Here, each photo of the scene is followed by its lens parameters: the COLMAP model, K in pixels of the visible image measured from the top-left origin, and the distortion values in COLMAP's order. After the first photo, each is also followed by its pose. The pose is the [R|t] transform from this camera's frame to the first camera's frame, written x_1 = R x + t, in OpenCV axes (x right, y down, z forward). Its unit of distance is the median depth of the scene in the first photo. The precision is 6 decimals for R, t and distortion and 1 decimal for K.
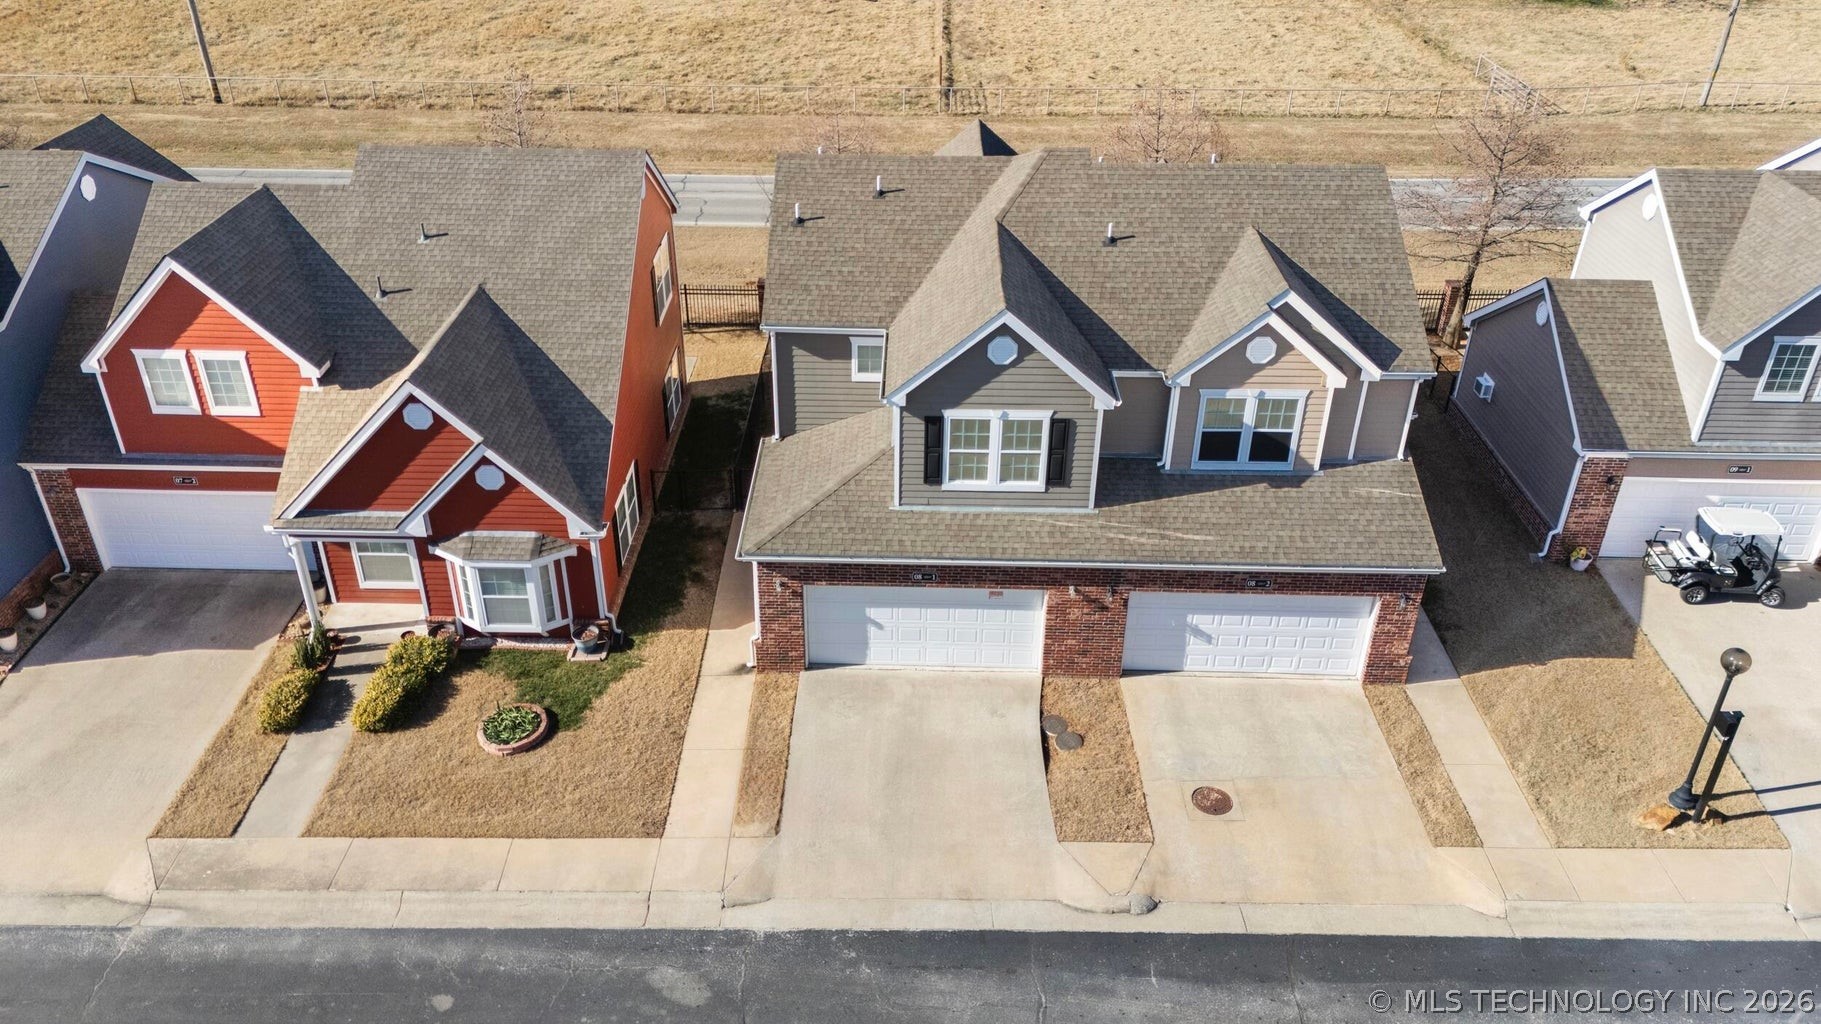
lens RADIAL K [[1339.9, 0, 905.2], [0, 1339.9, 509.4], [0, 0, 1]] dist [0.038865, -0.014234]
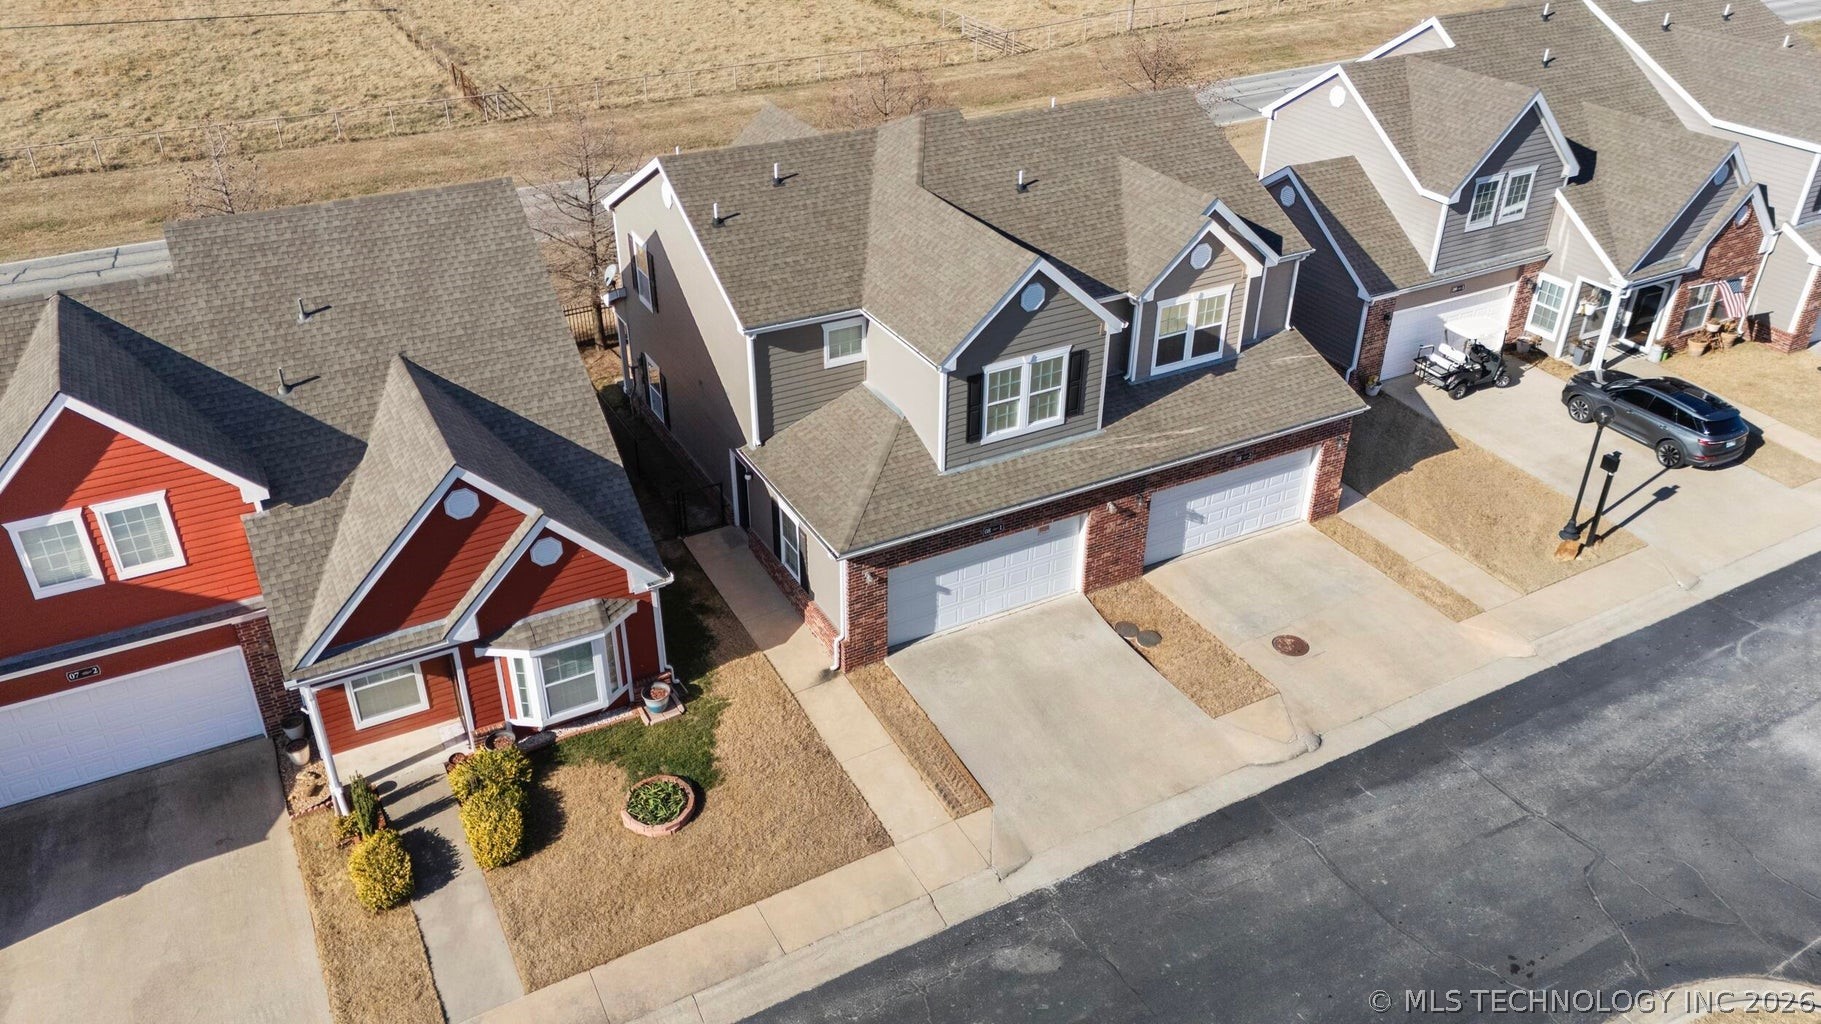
lens RADIAL K [[1339.9, 0, 902.3], [0, 1339.9, 509.3], [0, 0, 1]] dist [0.038865, -0.014234]
pose [[0.874295, -0.257091, 0.411719, -0.452359], [0.254008, 0.965131, 0.063267, -0.046156], [-0.413627, 0.049266, 0.909112, 0.083540]]
